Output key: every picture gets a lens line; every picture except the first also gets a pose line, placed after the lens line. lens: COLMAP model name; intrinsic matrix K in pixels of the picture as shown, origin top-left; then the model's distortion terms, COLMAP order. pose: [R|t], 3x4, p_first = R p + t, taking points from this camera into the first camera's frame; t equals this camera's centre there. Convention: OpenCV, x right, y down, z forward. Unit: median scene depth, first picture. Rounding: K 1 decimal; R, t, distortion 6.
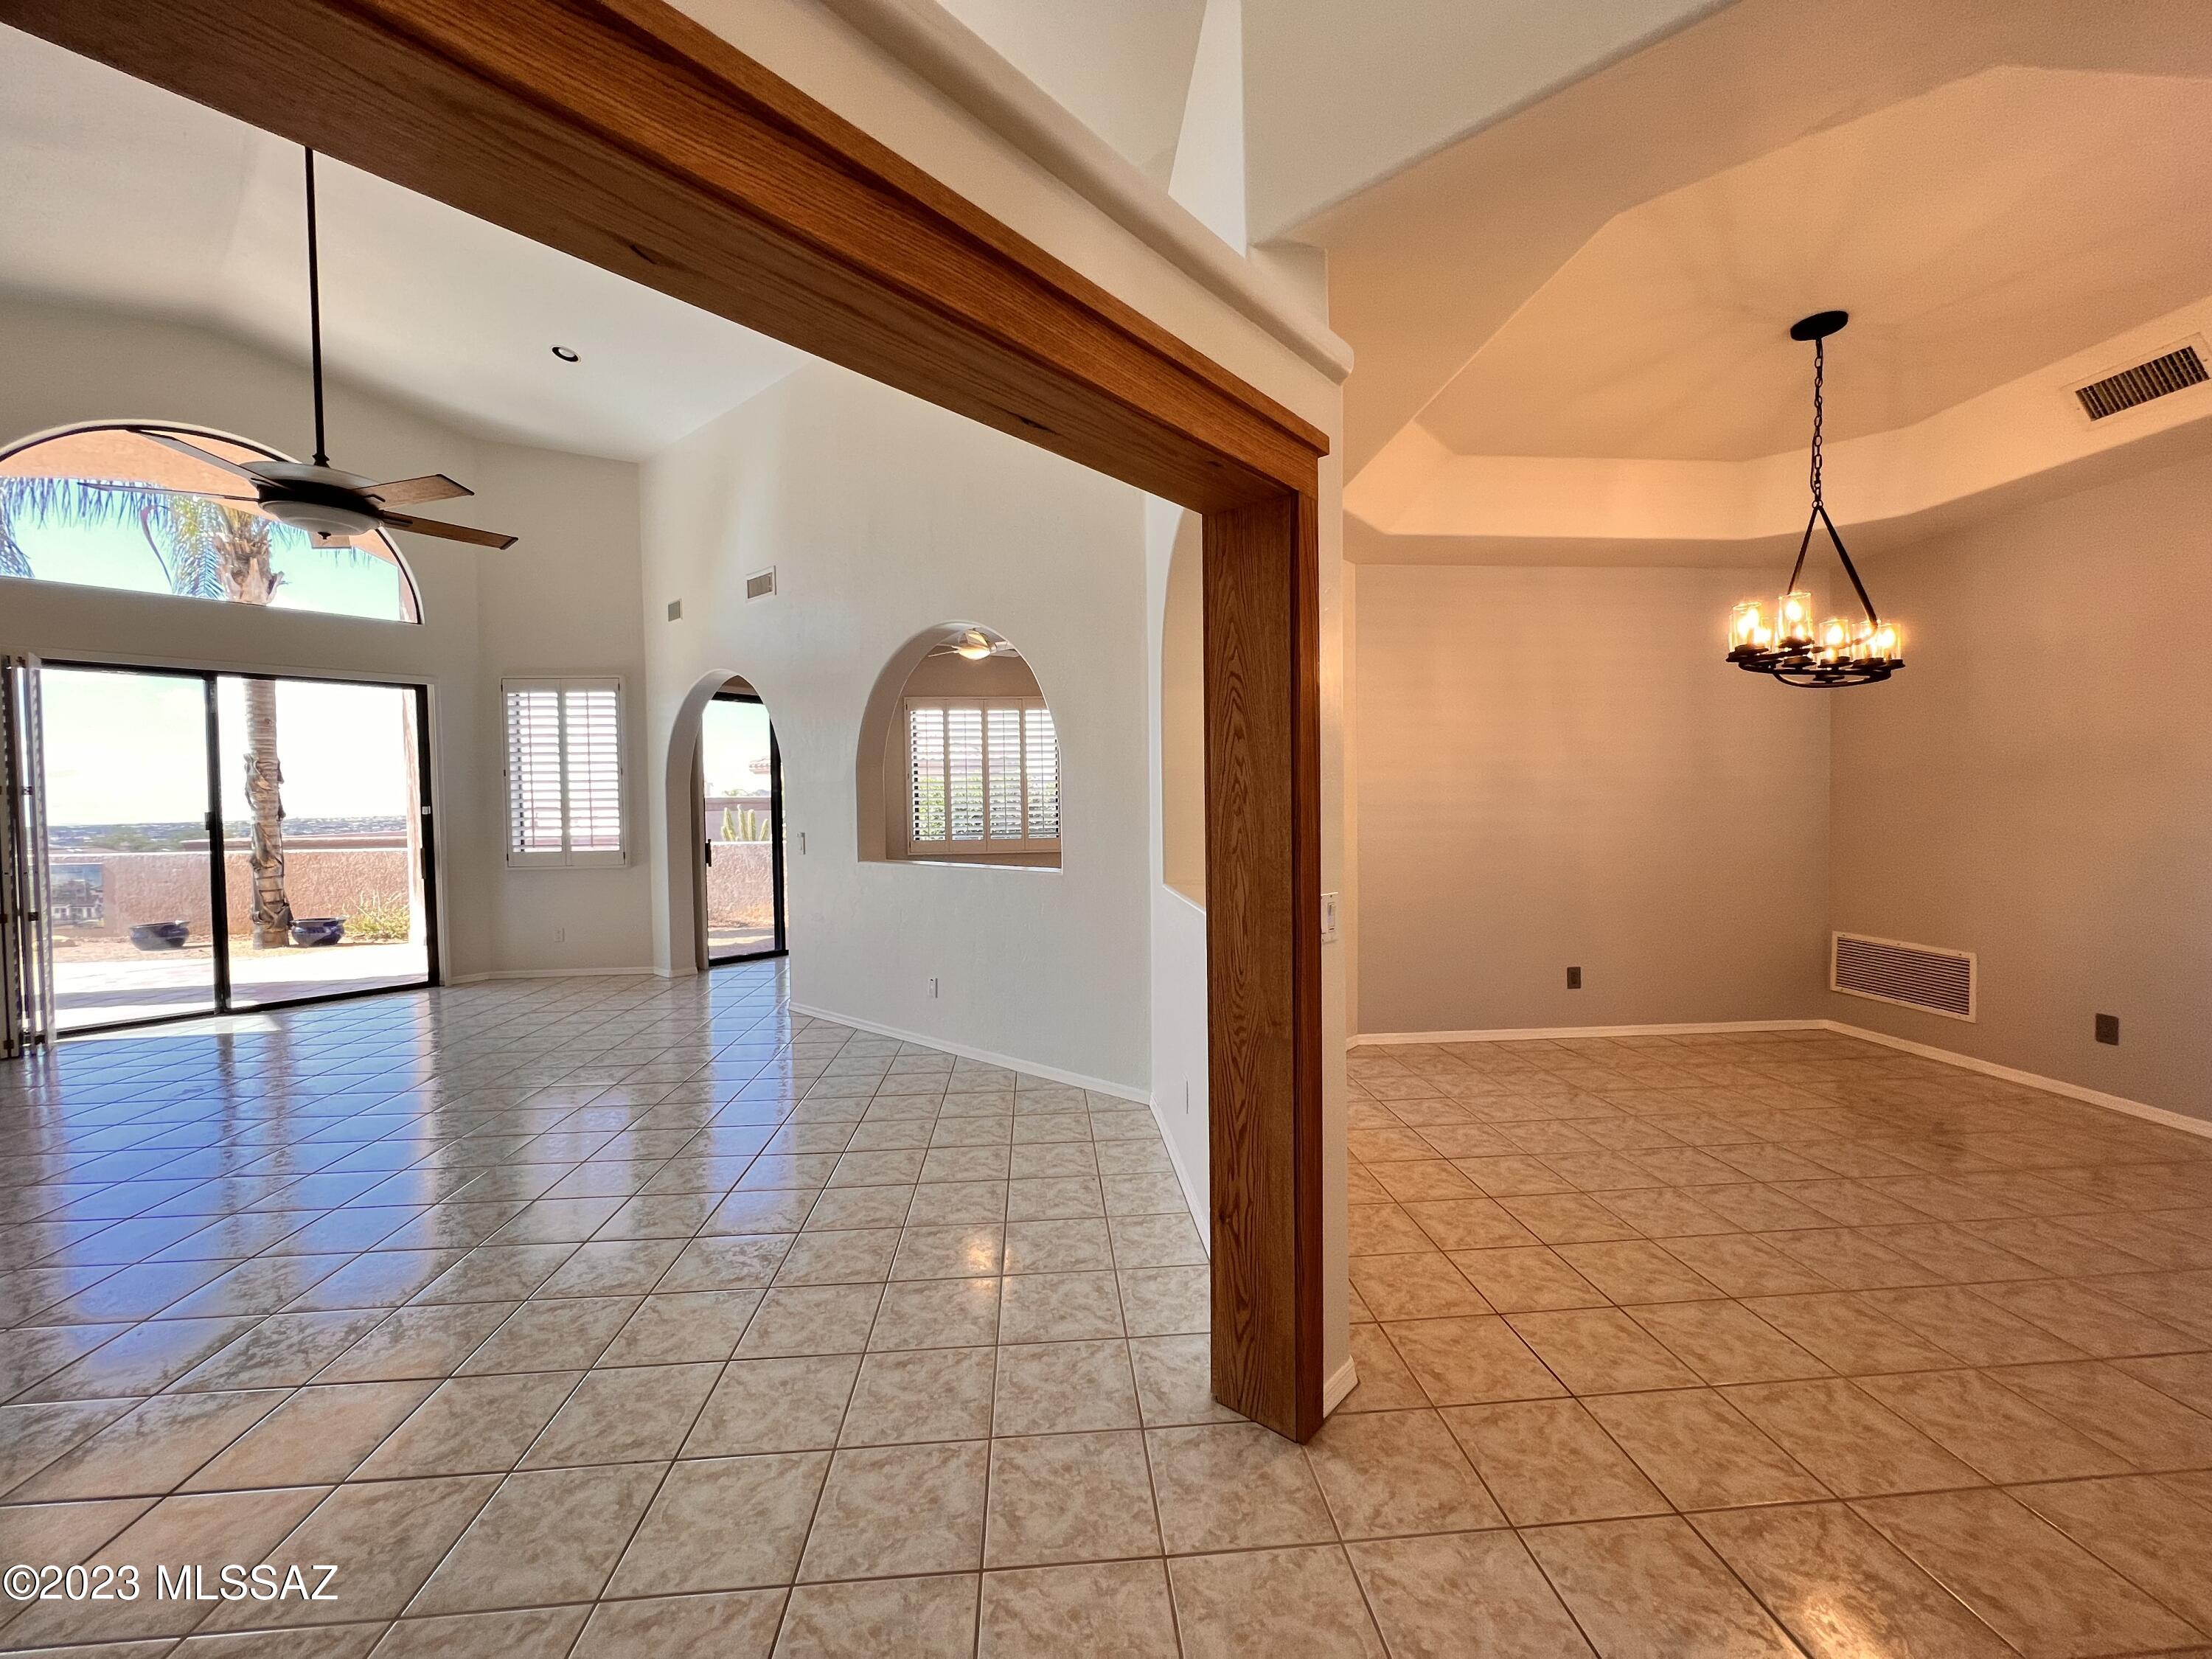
lens RADIAL K [[885.5, 0, 1105.0], [0, 885.5, 827.8], [0, 0, 1]] dist [-0.002425, 0.000710]
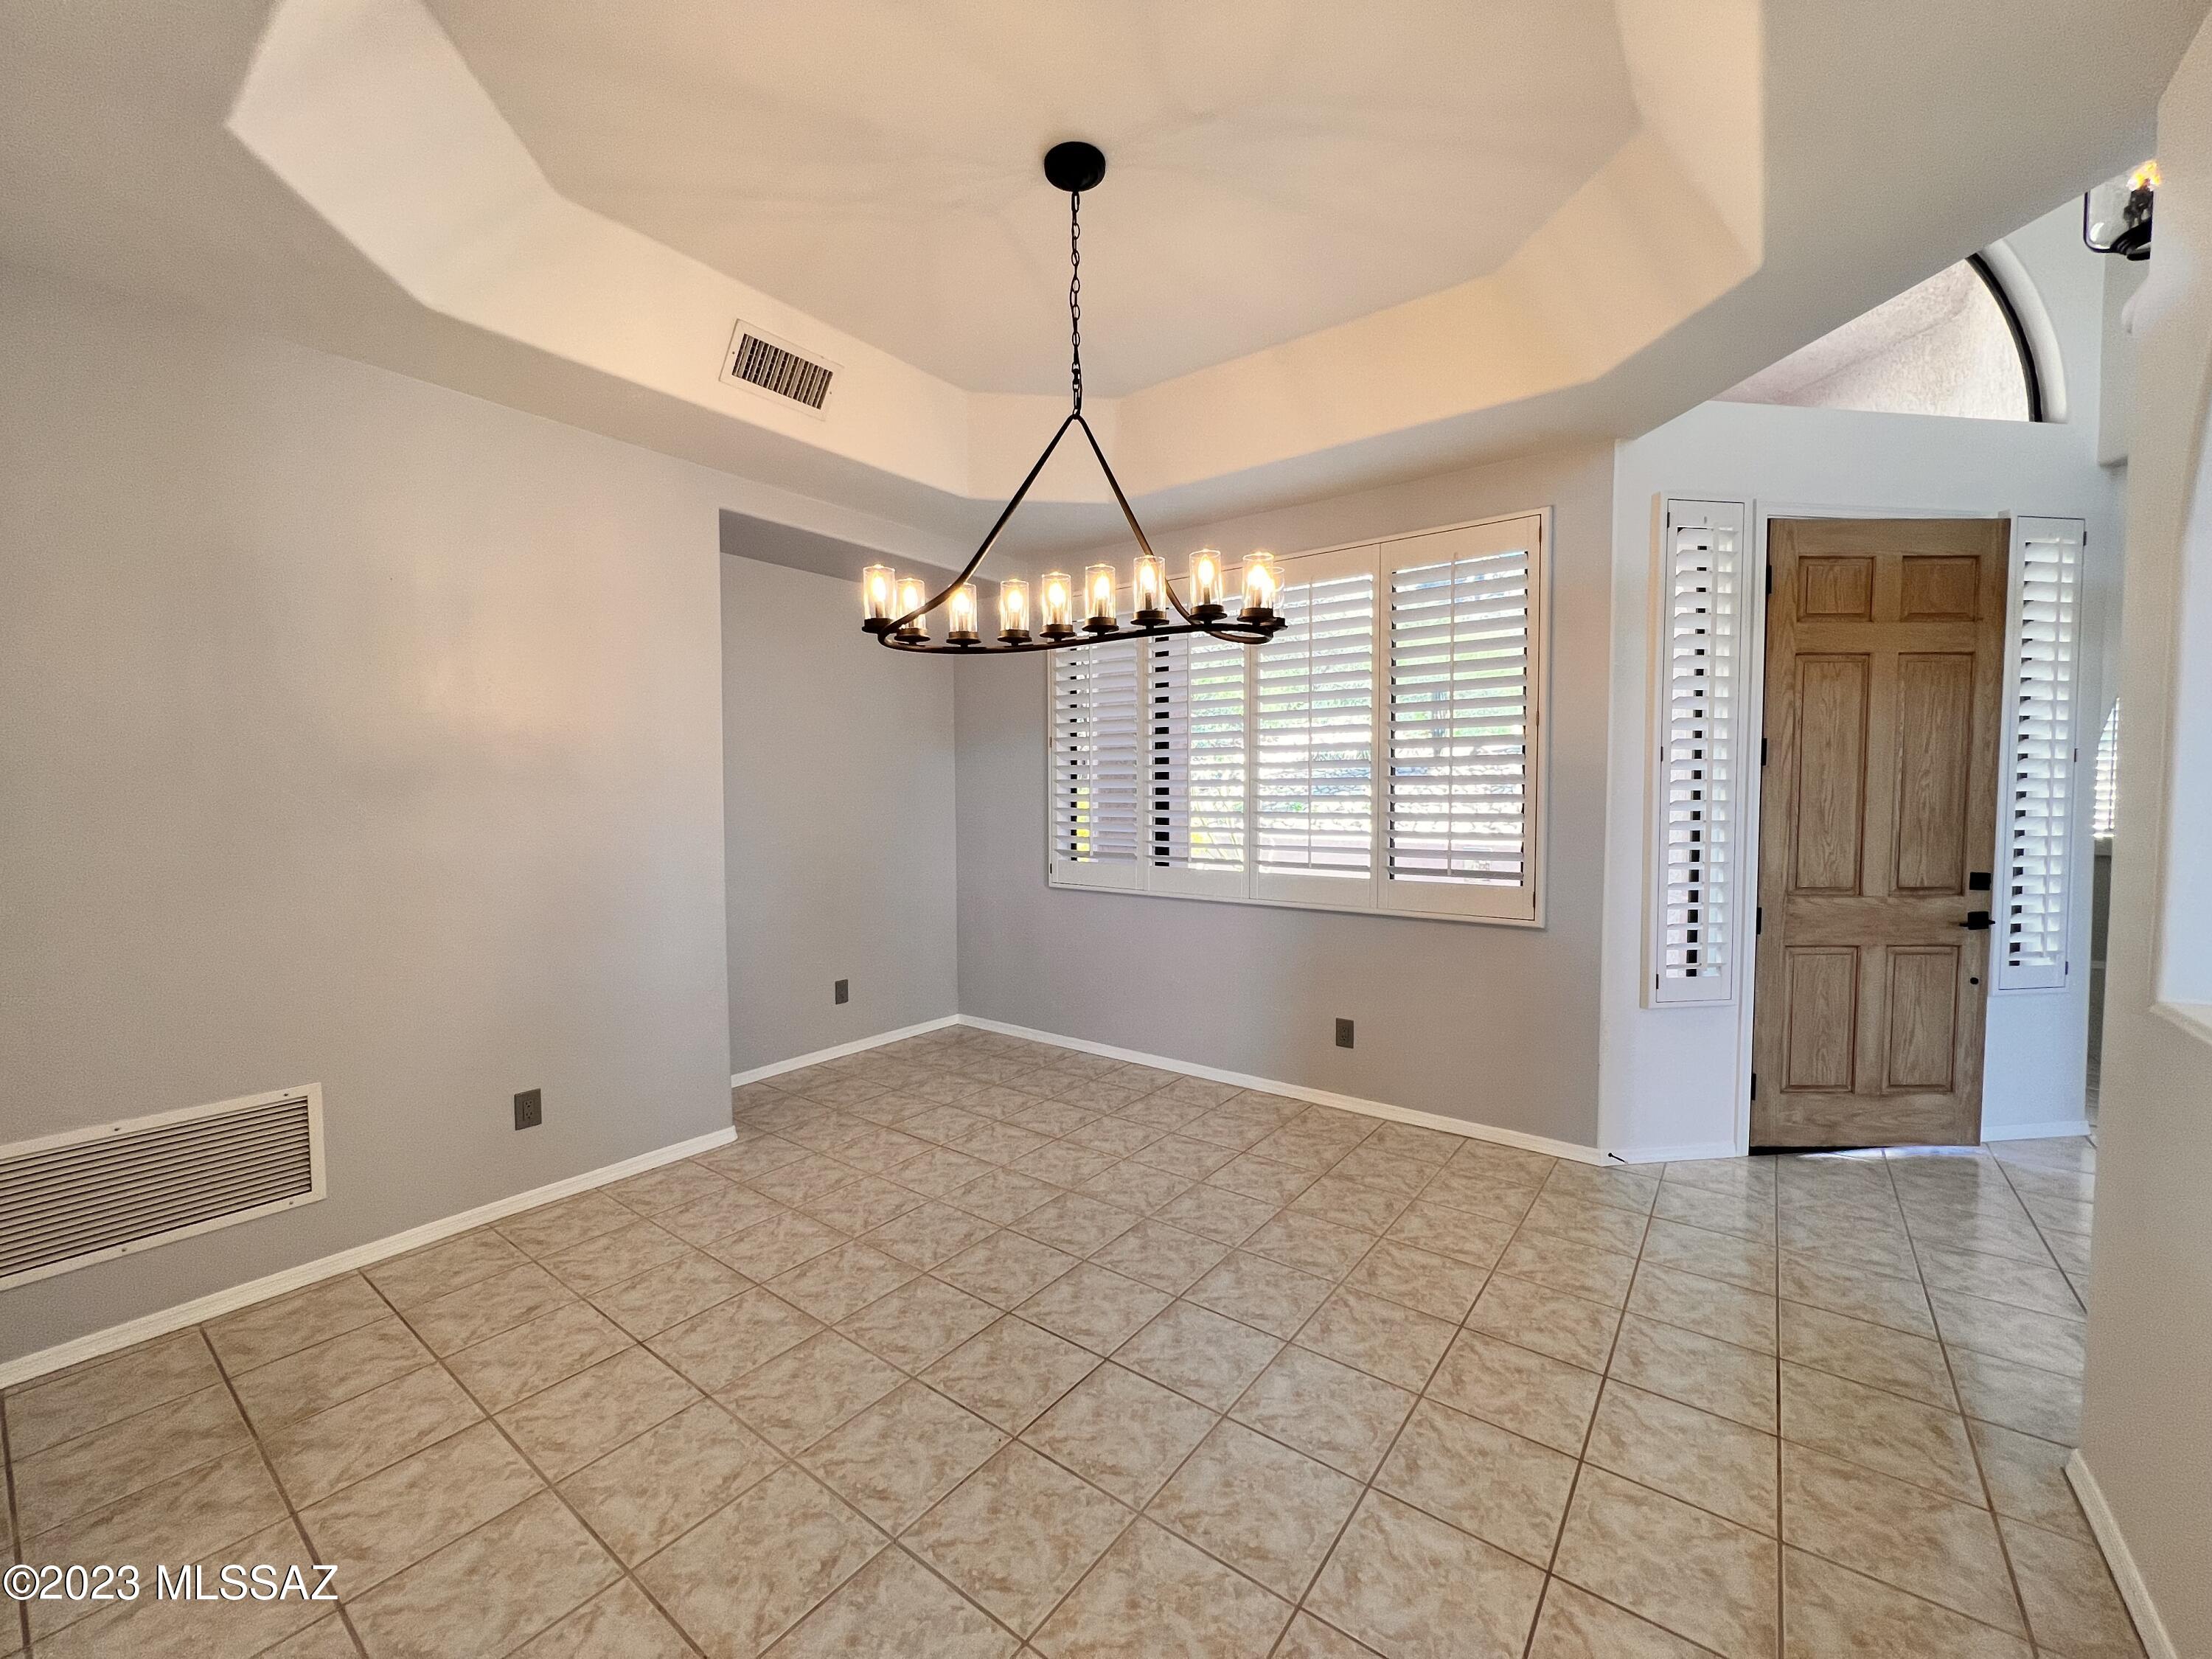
lens RADIAL K [[885.5, 0, 1105.0], [0, 885.5, 827.8], [0, 0, 1]] dist [-0.002425, 0.000710]
pose [[-0.745564, -0.012349, 0.666319, 0.295386], [0.034380, 0.997784, 0.056961, -0.062359], [-0.665546, 0.065376, -0.743488, 1.570641]]
